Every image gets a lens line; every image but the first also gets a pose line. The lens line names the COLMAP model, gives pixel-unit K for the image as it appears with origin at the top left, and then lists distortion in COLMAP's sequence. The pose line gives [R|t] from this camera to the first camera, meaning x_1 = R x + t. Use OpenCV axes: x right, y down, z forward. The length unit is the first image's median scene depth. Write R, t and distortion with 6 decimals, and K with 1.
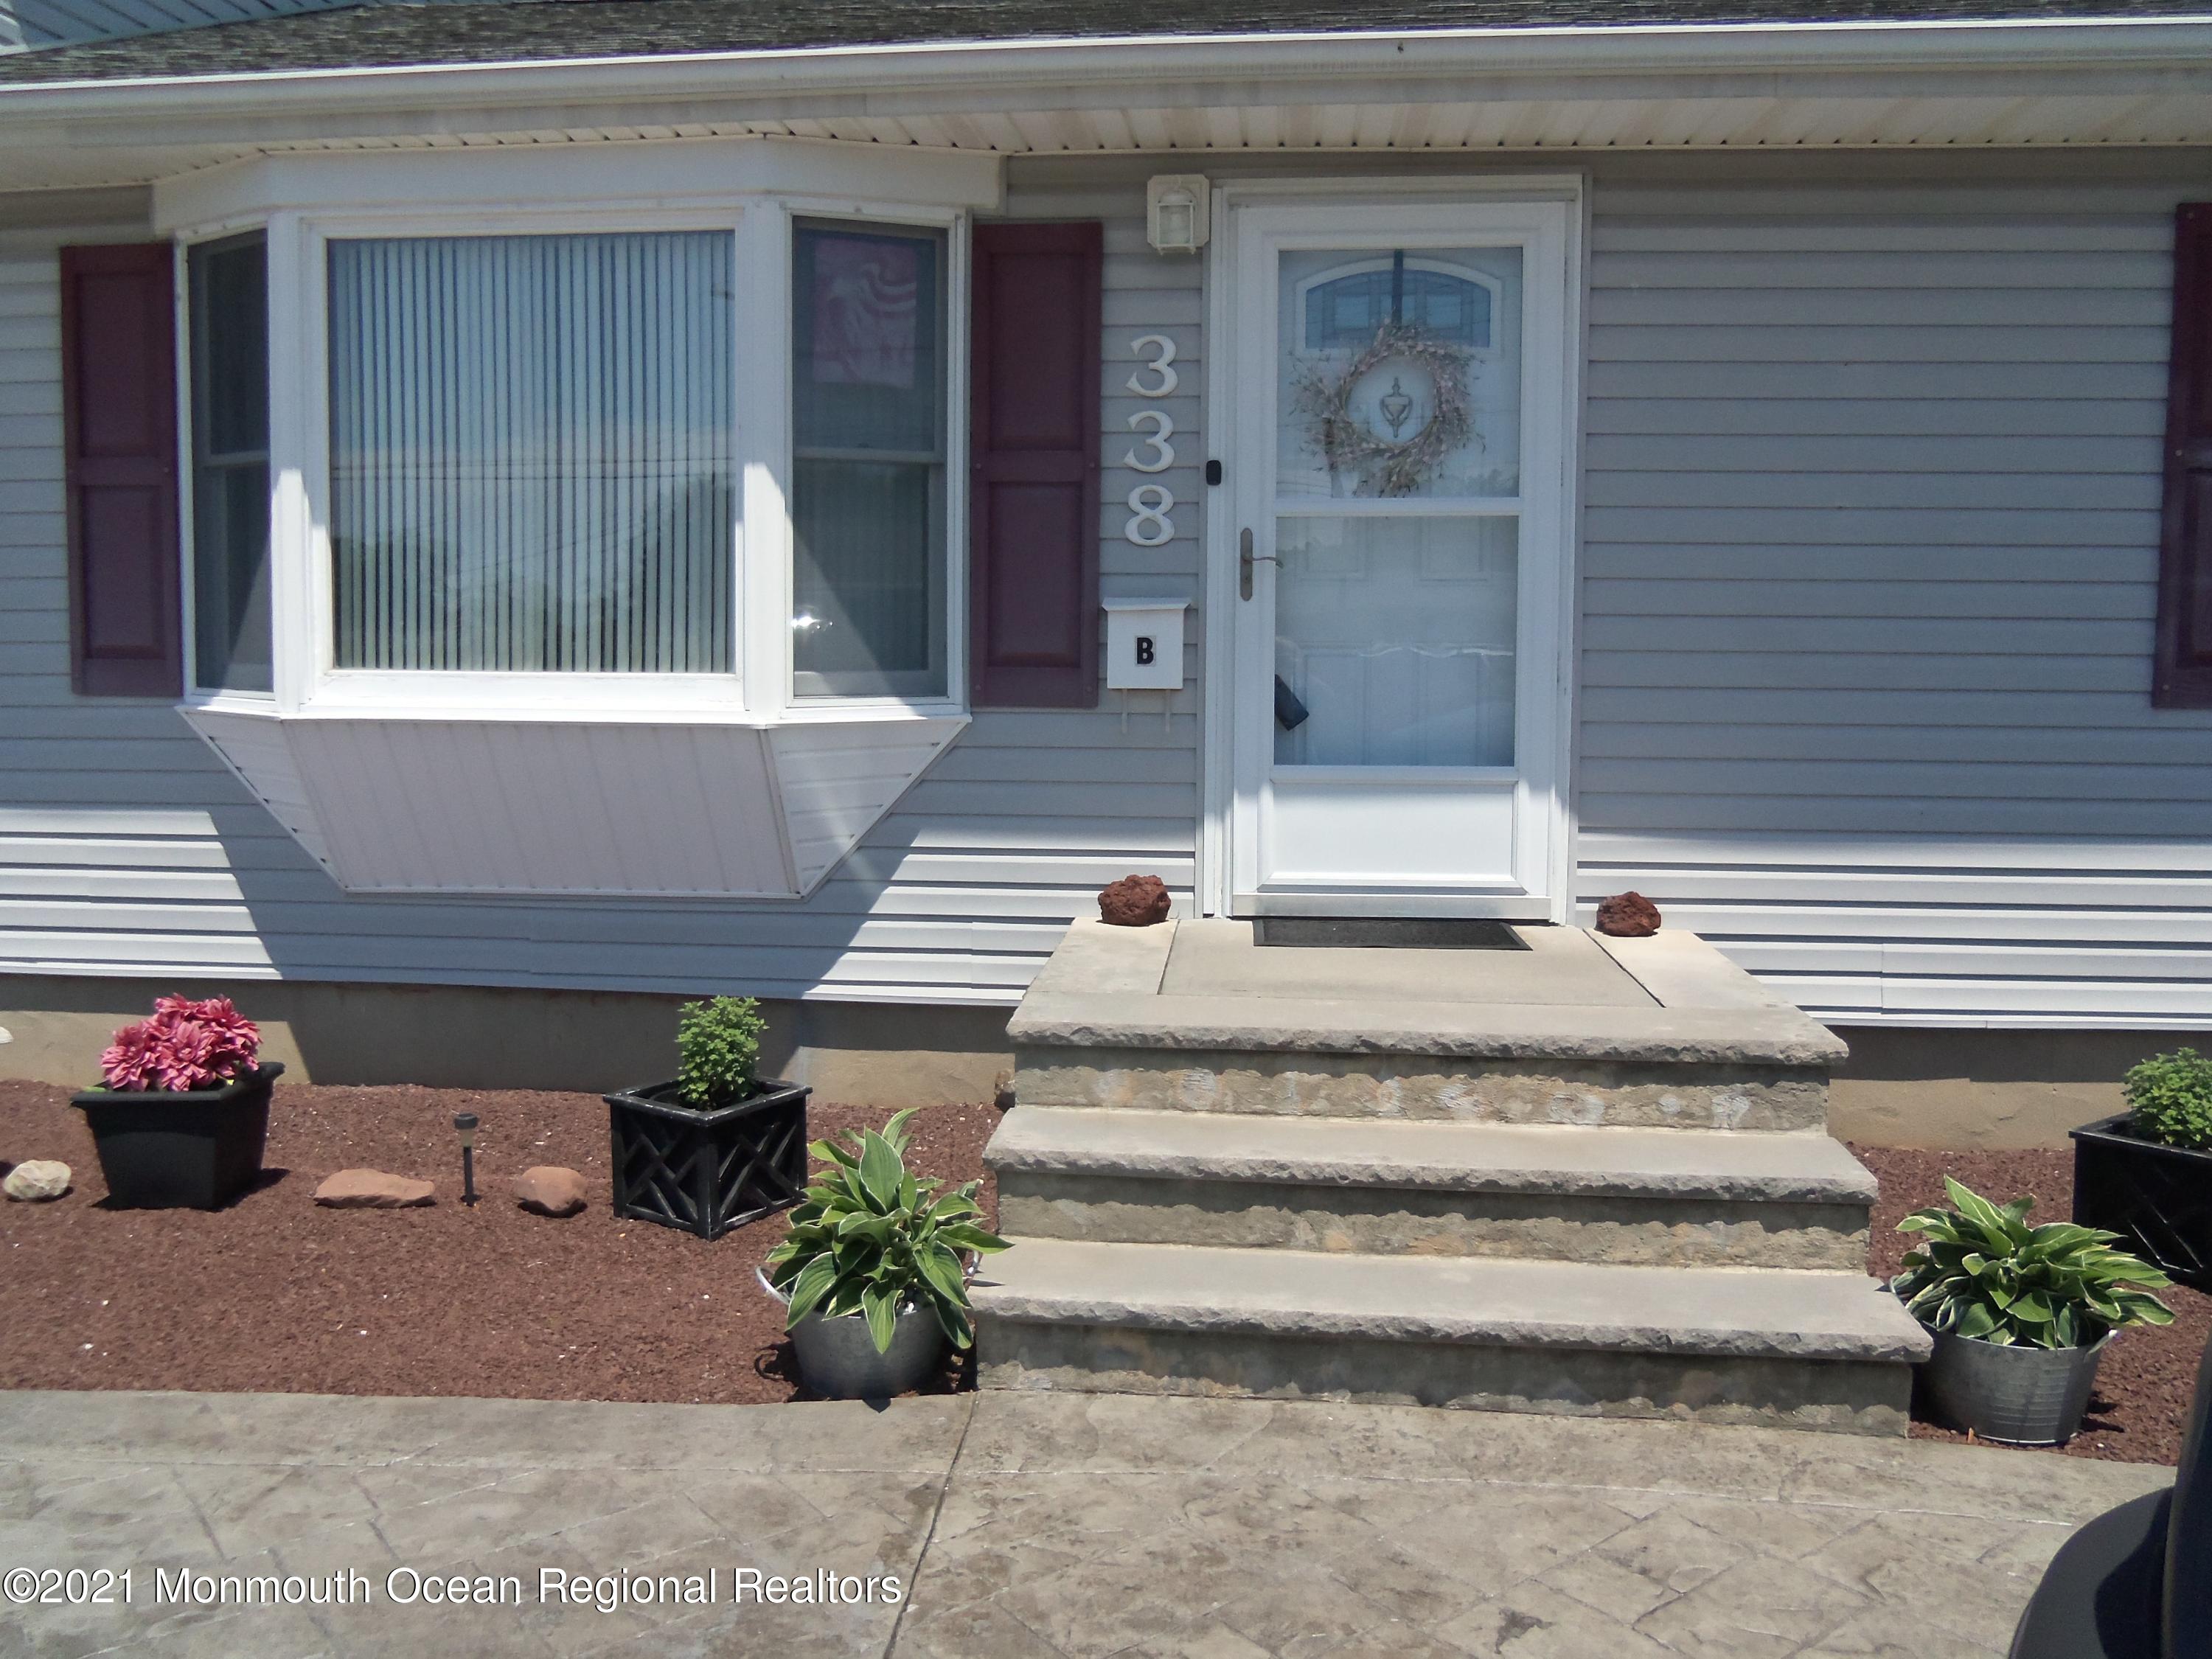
lens RADIAL K [[1821.5, 0, 1094.1], [0, 1821.5, 824.8], [0, 0, 1]] dist [-0.042823, 0.022811]
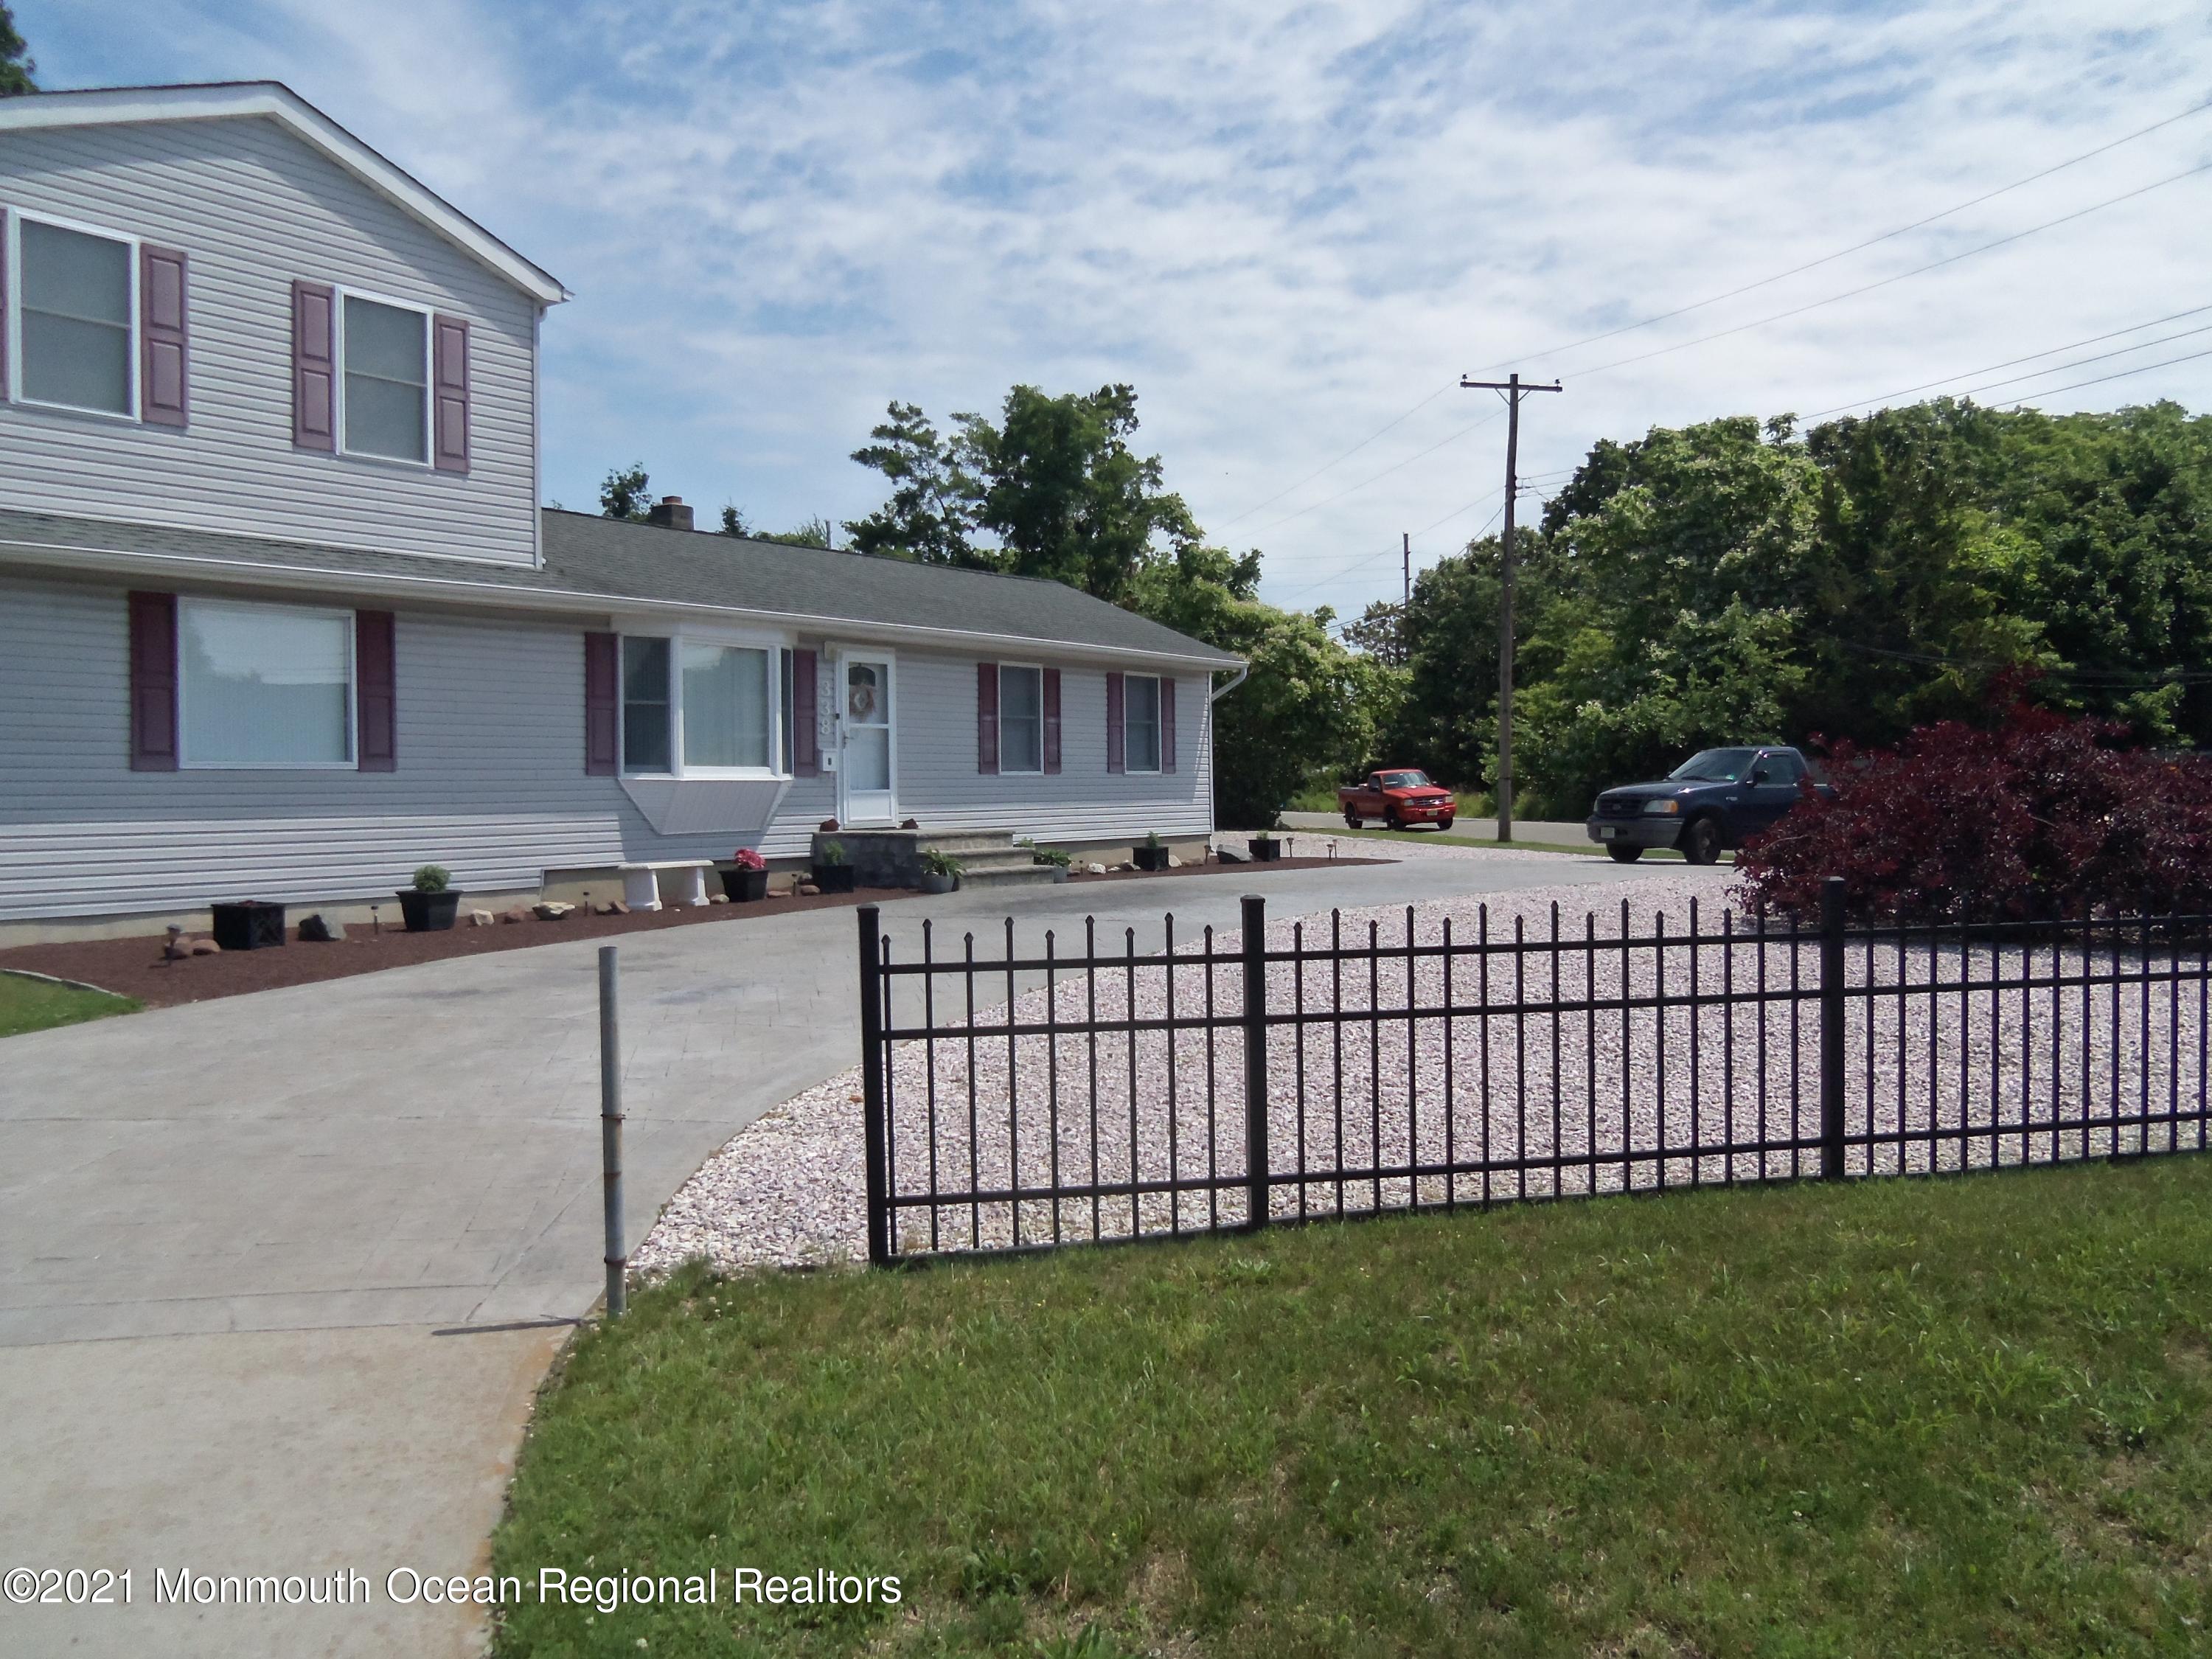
lens RADIAL K [[1821.5, 0, 1117.7], [0, 1821.5, 810.5], [0, 0, 1]] dist [-0.042823, 0.022811]
pose [[0.454973, -0.025248, 0.890147, -3.182258], [0.077064, 0.996964, -0.011112, 0.099990], [-0.887165, 0.073653, 0.455537, -1.319030]]
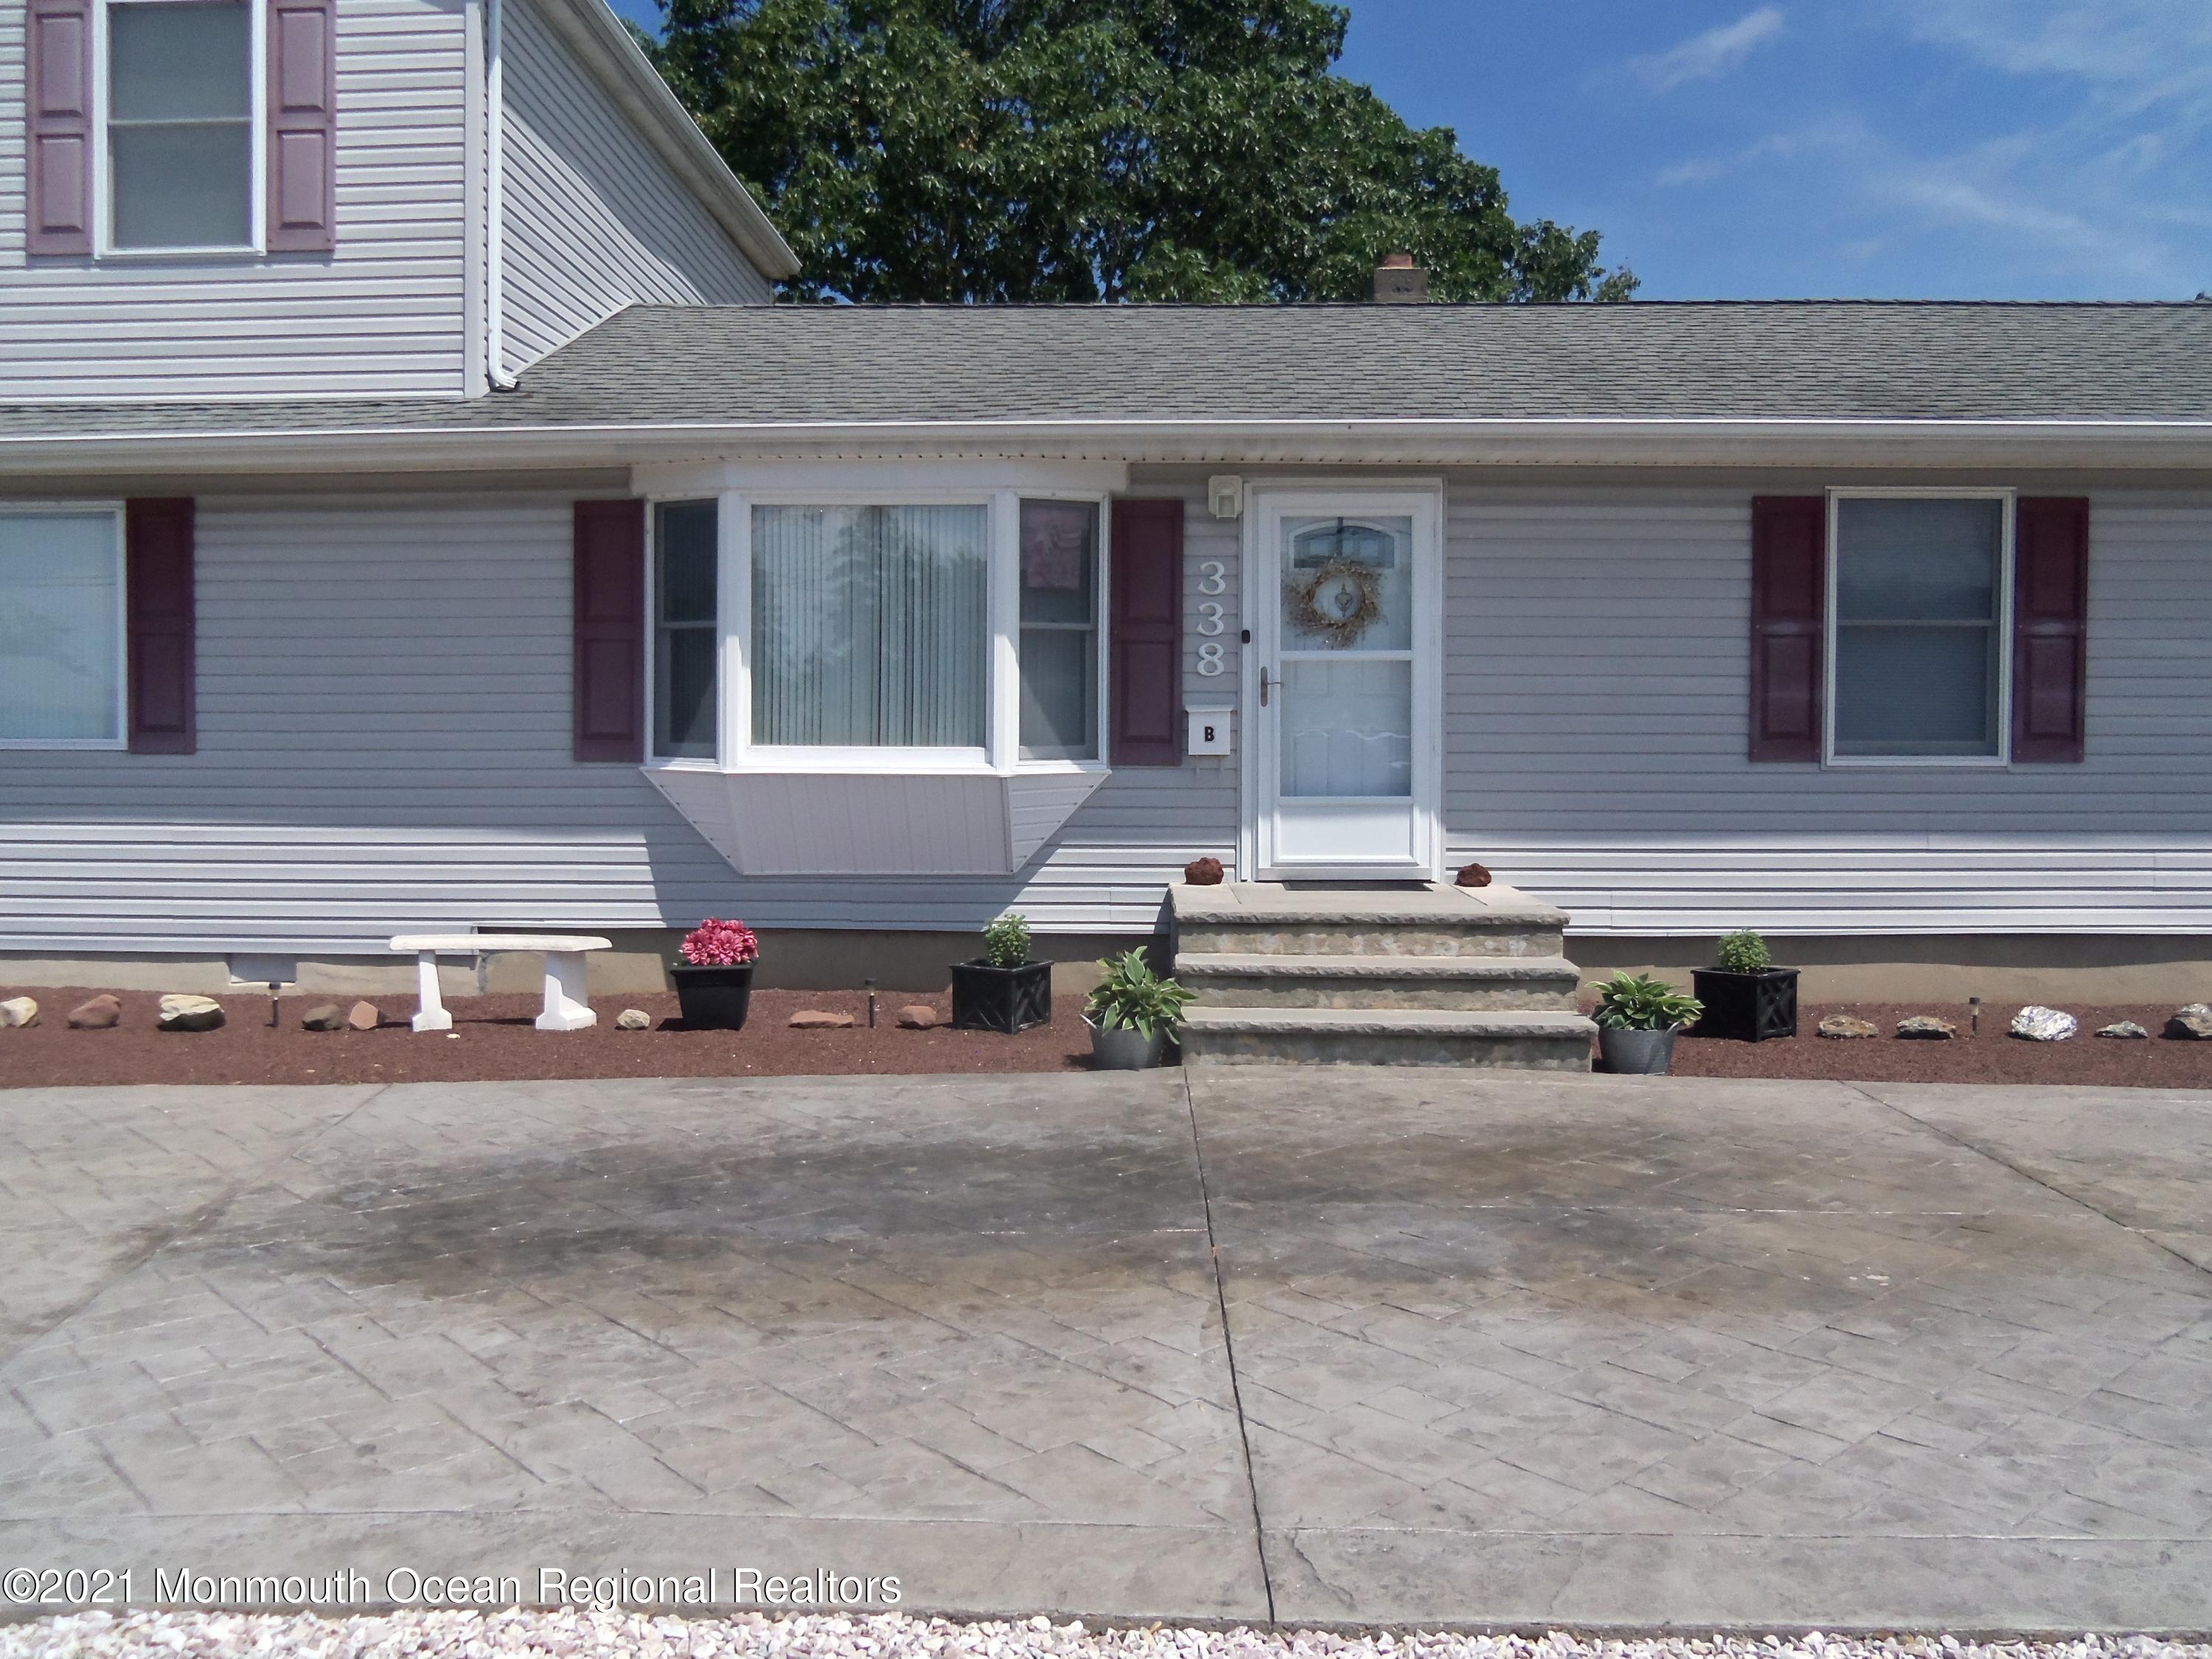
lens RADIAL K [[1821.5, 0, 1102.4], [0, 1821.5, 836.4], [0, 0, 1]] dist [-0.042823, 0.022811]
pose [[0.997611, -0.007094, 0.068719, -0.206235], [0.009950, 0.999097, -0.041304, 0.081481], [-0.068364, 0.041889, 0.996781, -0.807726]]
